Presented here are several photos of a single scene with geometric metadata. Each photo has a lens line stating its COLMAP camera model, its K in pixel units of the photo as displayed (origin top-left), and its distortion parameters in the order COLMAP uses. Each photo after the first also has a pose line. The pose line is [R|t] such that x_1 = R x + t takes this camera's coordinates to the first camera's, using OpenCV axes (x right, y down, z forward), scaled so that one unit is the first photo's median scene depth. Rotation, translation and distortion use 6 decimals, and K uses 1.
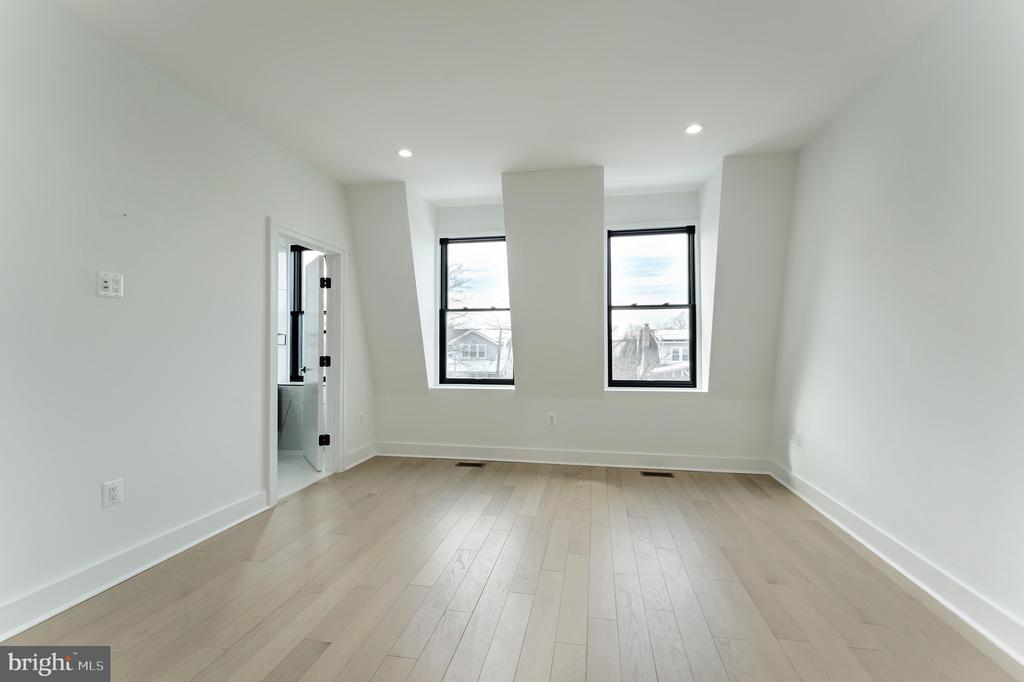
lens RADIAL K [[408.5, 0, 516.2], [0, 408.5, 340.5], [0, 0, 1]] dist [-0.008979, -0.000016]
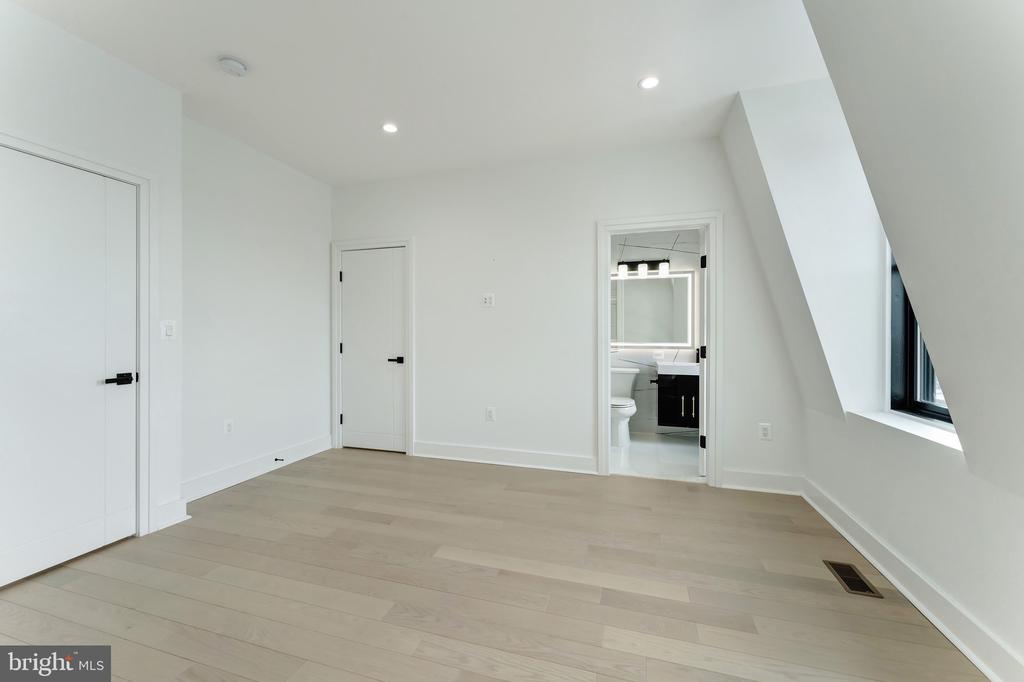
lens RADIAL K [[408.5, 0, 516.0], [0, 408.5, 339.0], [0, 0, 1]] dist [-0.008979, -0.000016]
pose [[-0.108118, 0.016234, -0.994005, 0.568244], [0.010727, 0.999828, 0.015162, 0.007720], [0.994080, -0.009023, -0.108274, 0.908780]]
